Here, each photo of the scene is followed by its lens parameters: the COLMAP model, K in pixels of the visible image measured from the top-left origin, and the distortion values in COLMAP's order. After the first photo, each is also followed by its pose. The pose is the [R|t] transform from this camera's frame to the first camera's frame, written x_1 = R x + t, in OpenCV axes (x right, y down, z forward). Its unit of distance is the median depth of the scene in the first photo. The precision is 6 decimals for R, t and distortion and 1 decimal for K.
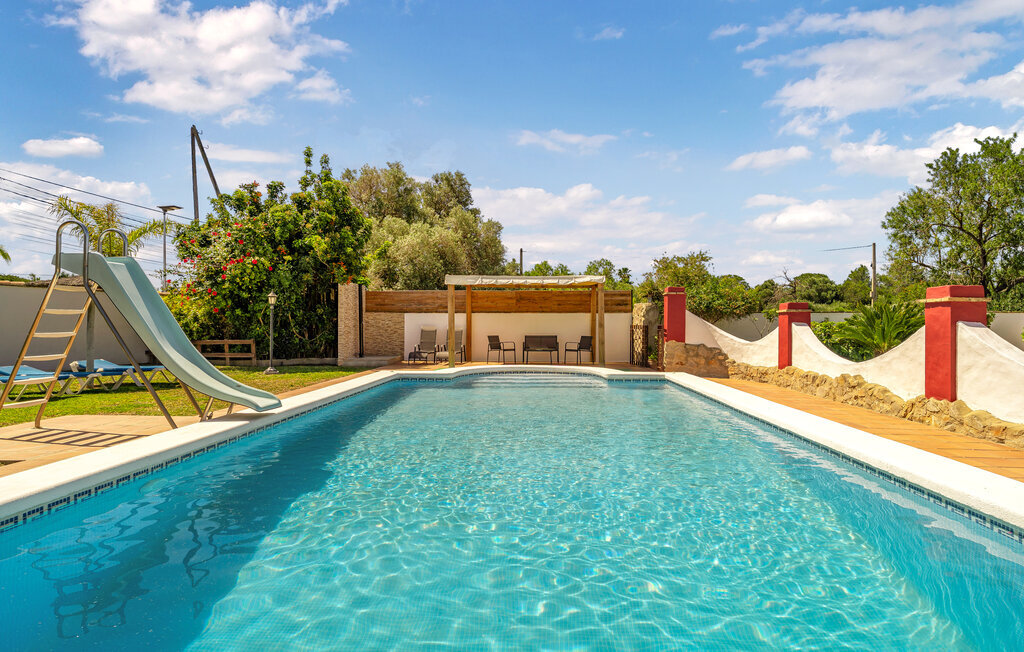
lens RADIAL K [[538.4, 0, 538.2], [0, 538.4, 334.7], [0, 0, 1]] dist [-0.001122, -0.000745]
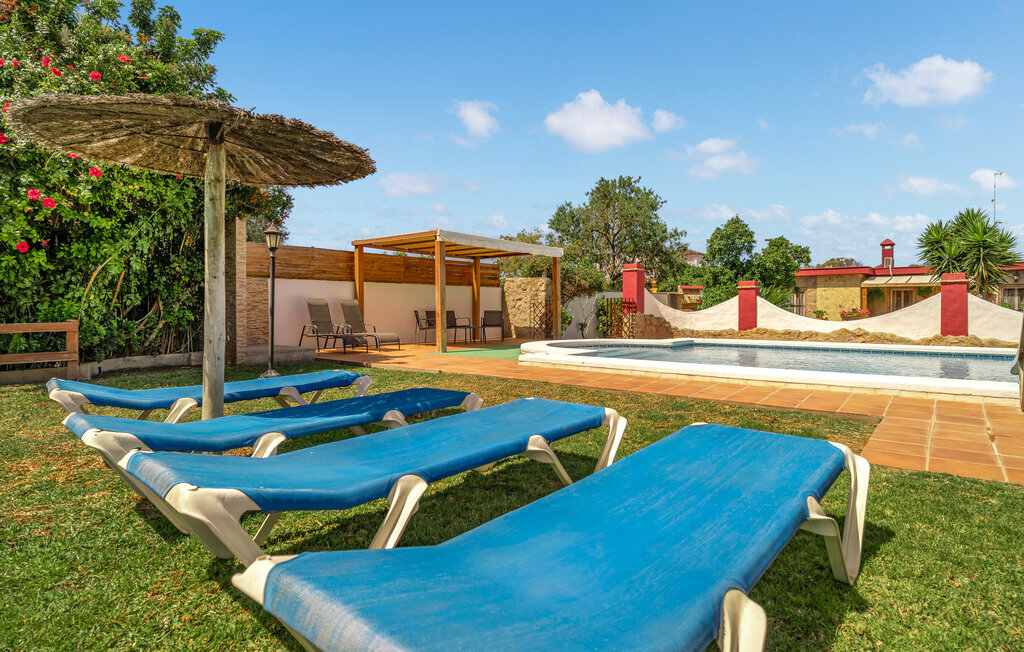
lens RADIAL K [[538.4, 0, 513.6], [0, 538.4, 321.2], [0, 0, 1]] dist [-0.001122, -0.000745]
pose [[0.626697, -0.020831, 0.778985, -0.654319], [0.016780, 0.999772, 0.013235, 0.009270], [-0.779082, 0.004777, 0.626903, 0.416942]]
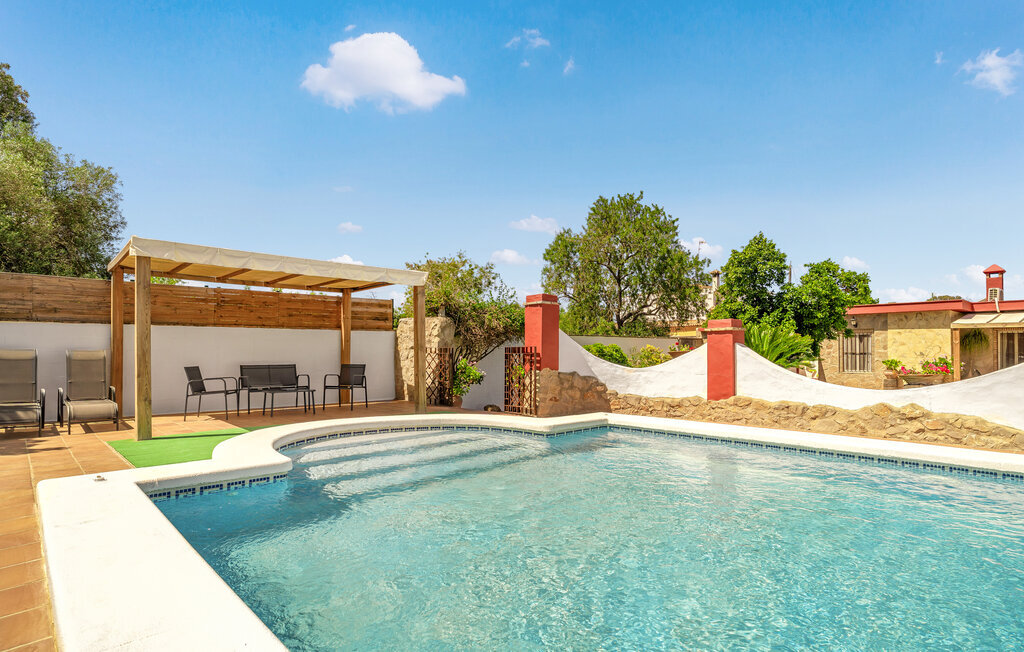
lens RADIAL K [[538.4, 0, 501.2], [0, 538.4, 349.3], [0, 0, 1]] dist [-0.001122, -0.000745]
pose [[0.733672, 0.001222, 0.679503, -0.238562], [0.013380, 0.999779, -0.016245, -0.003128], [-0.679372, 0.021010, 0.733493, 0.424743]]
